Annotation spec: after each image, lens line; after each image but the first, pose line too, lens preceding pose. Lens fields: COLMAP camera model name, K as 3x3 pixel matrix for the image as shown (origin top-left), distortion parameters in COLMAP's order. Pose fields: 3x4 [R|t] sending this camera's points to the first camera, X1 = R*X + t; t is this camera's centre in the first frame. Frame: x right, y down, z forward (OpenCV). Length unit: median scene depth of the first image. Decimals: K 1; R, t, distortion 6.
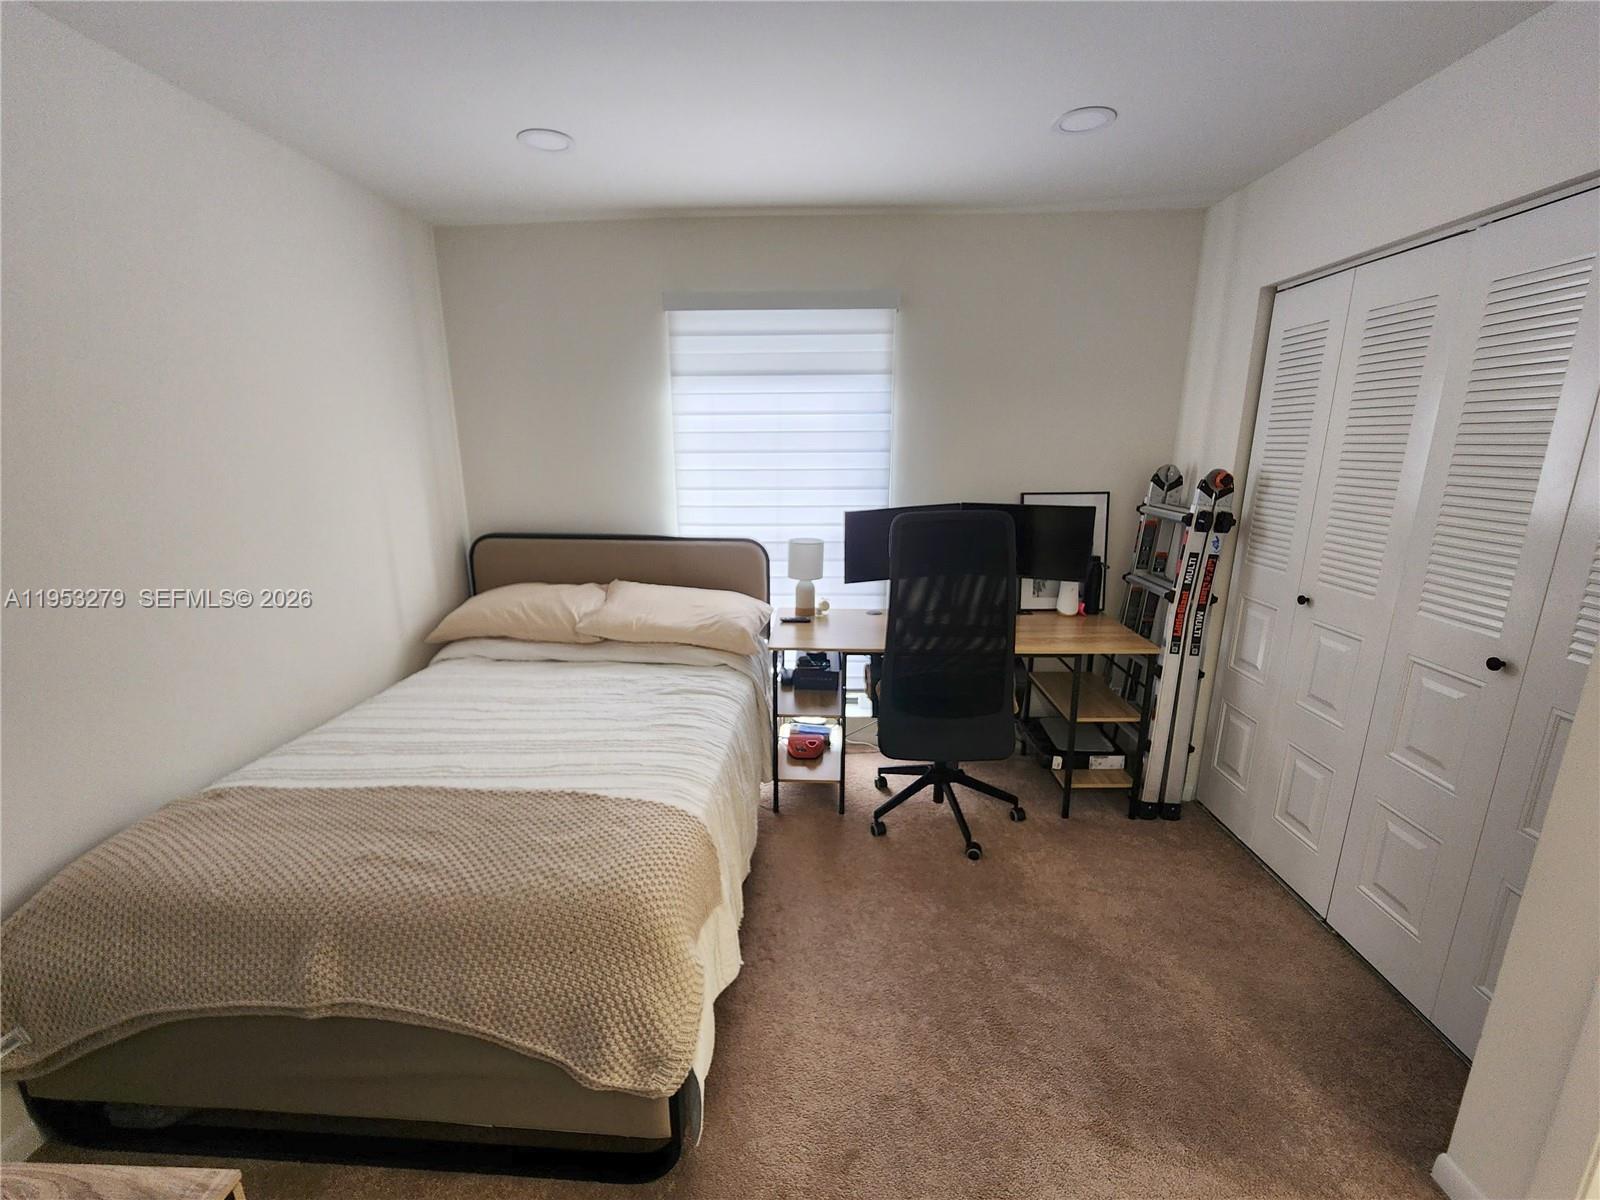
lens RADIAL K [[660.5, 0, 800.0], [0, 660.5, 600.0], [0, 0, 1]] dist [-0.000370, 0.000031]
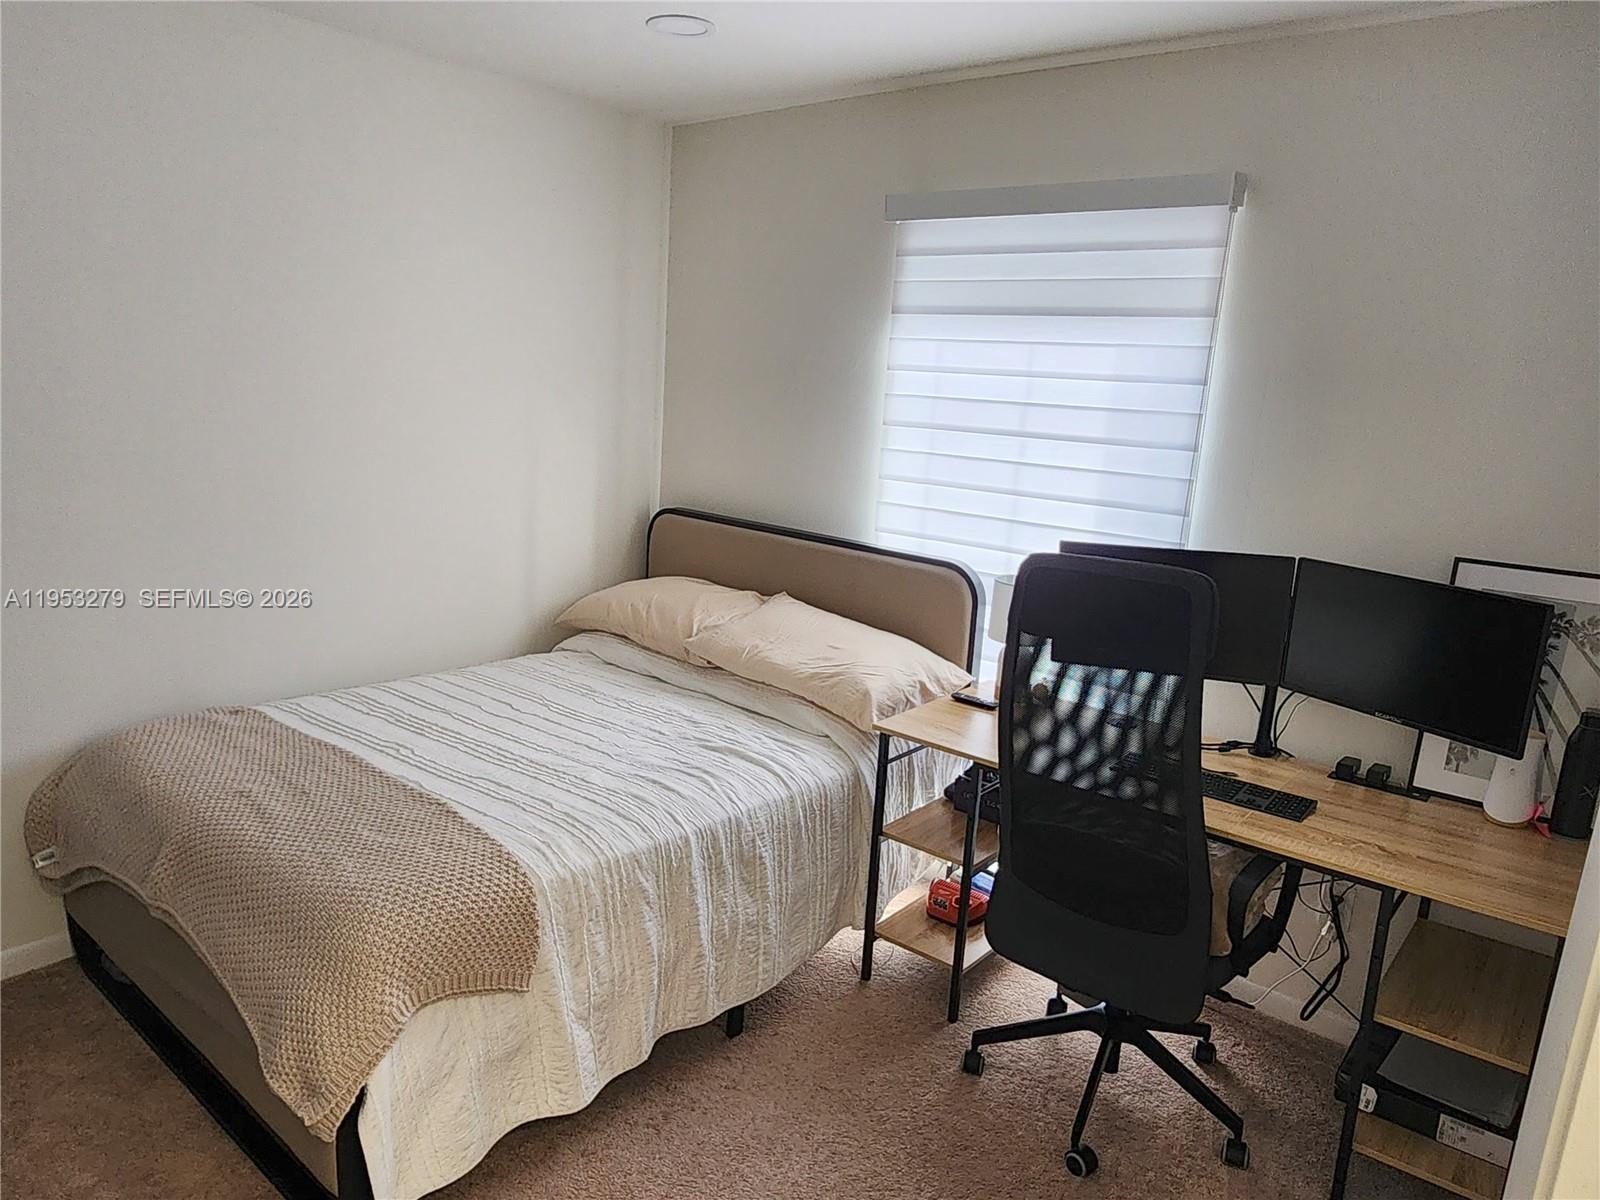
lens RADIAL K [[1088.9, 0, 785.9], [0, 1088.9, 626.6], [0, 0, 1]] dist [0.003596, 0.001396]
pose [[0.793667, 0.185401, -0.579413, 0.468275], [-0.201588, 0.978769, 0.037057, -0.044664], [0.573982, 0.087392, 0.814191, 0.050932]]
